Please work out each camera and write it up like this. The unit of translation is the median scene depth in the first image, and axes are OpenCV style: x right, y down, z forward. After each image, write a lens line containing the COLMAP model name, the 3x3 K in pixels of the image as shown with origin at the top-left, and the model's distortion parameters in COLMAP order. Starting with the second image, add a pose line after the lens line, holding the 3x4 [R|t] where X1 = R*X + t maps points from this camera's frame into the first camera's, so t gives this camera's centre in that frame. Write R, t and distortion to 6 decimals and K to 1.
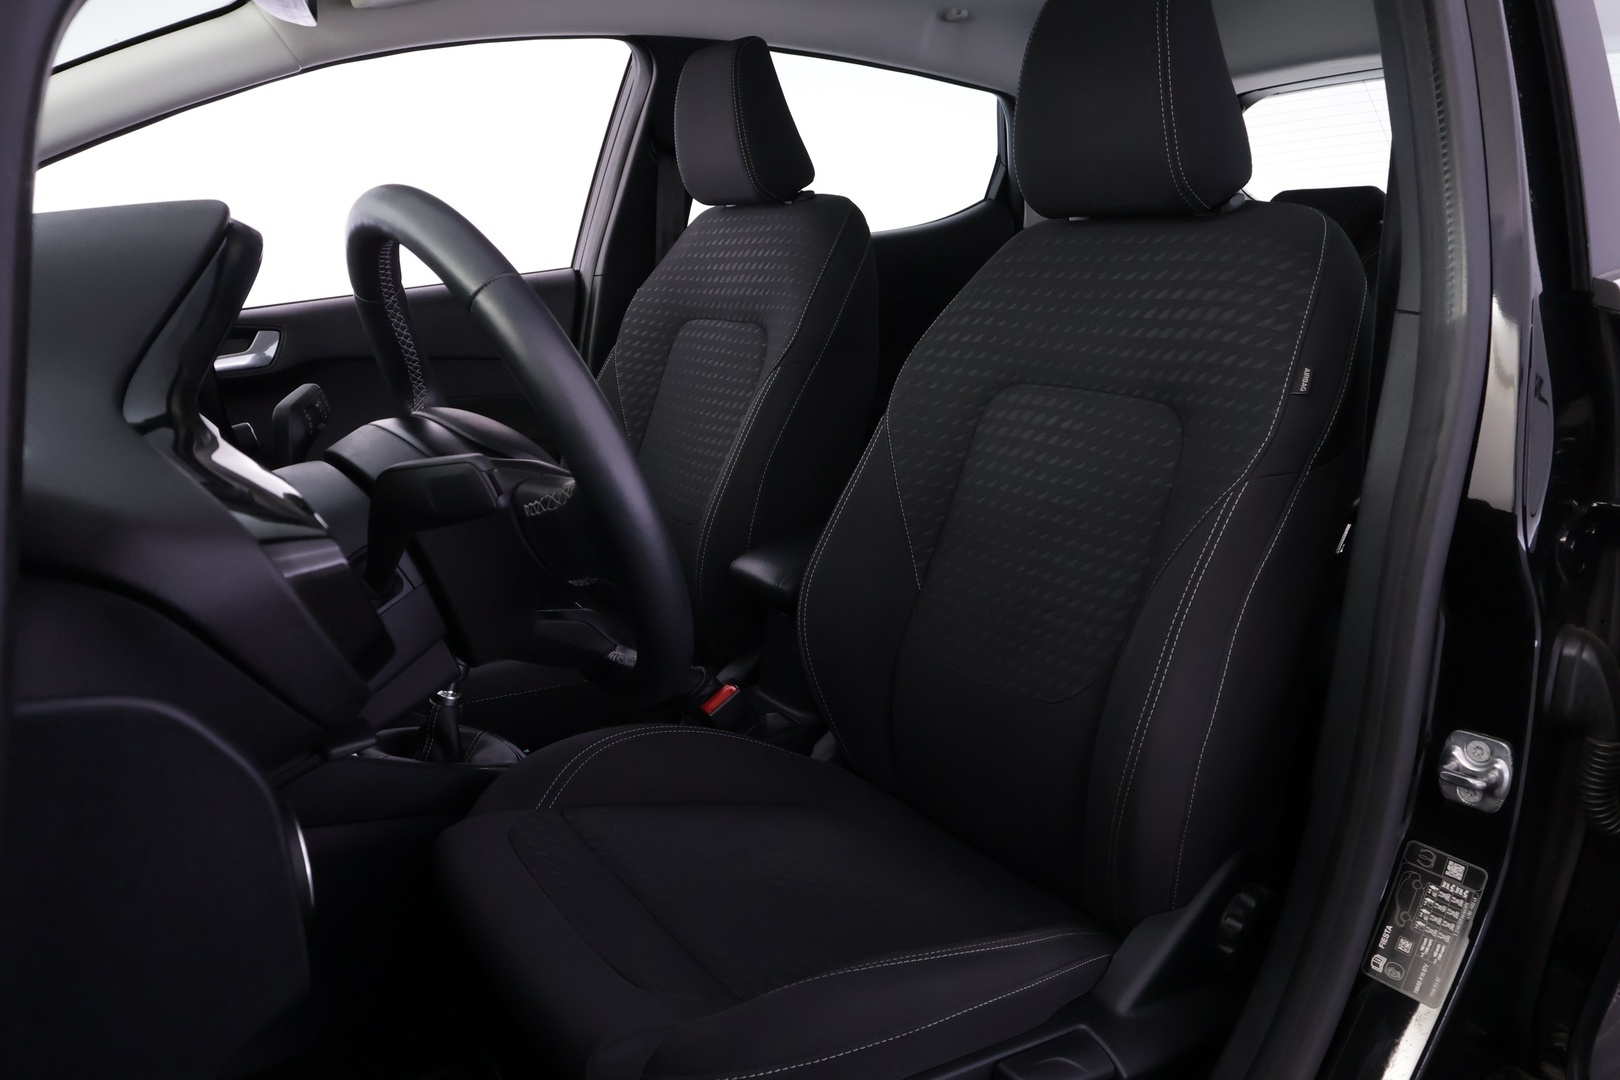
lens RADIAL K [[1131.1, 0, 811.9], [0, 1131.1, 535.3], [0, 0, 1]] dist [-0.006502, -0.001298]
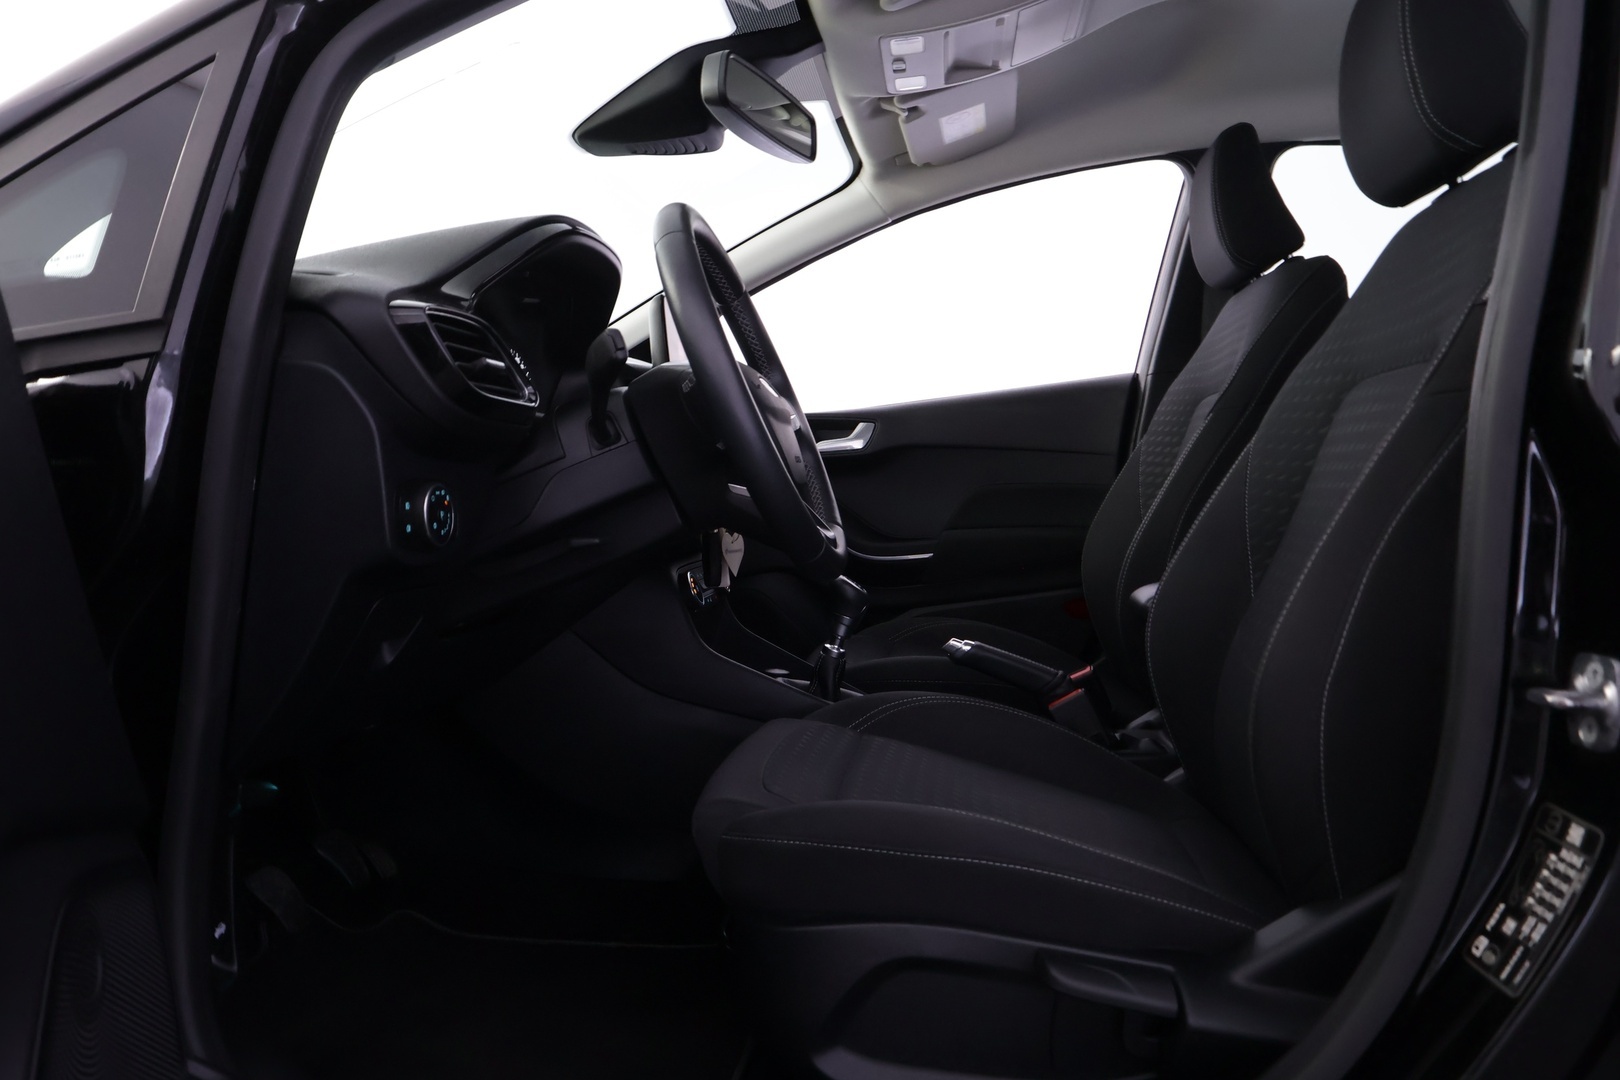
lens RADIAL K [[1194.5, 0, 809.1], [0, 1194.5, 542.5], [0, 0, 1]] dist [0.005521, 0.001947]
pose [[0.739157, 0.014657, -0.673374, 0.727541], [-0.150729, 0.978007, -0.144166, 0.296201], [0.656451, 0.208058, 0.725110, 0.005345]]
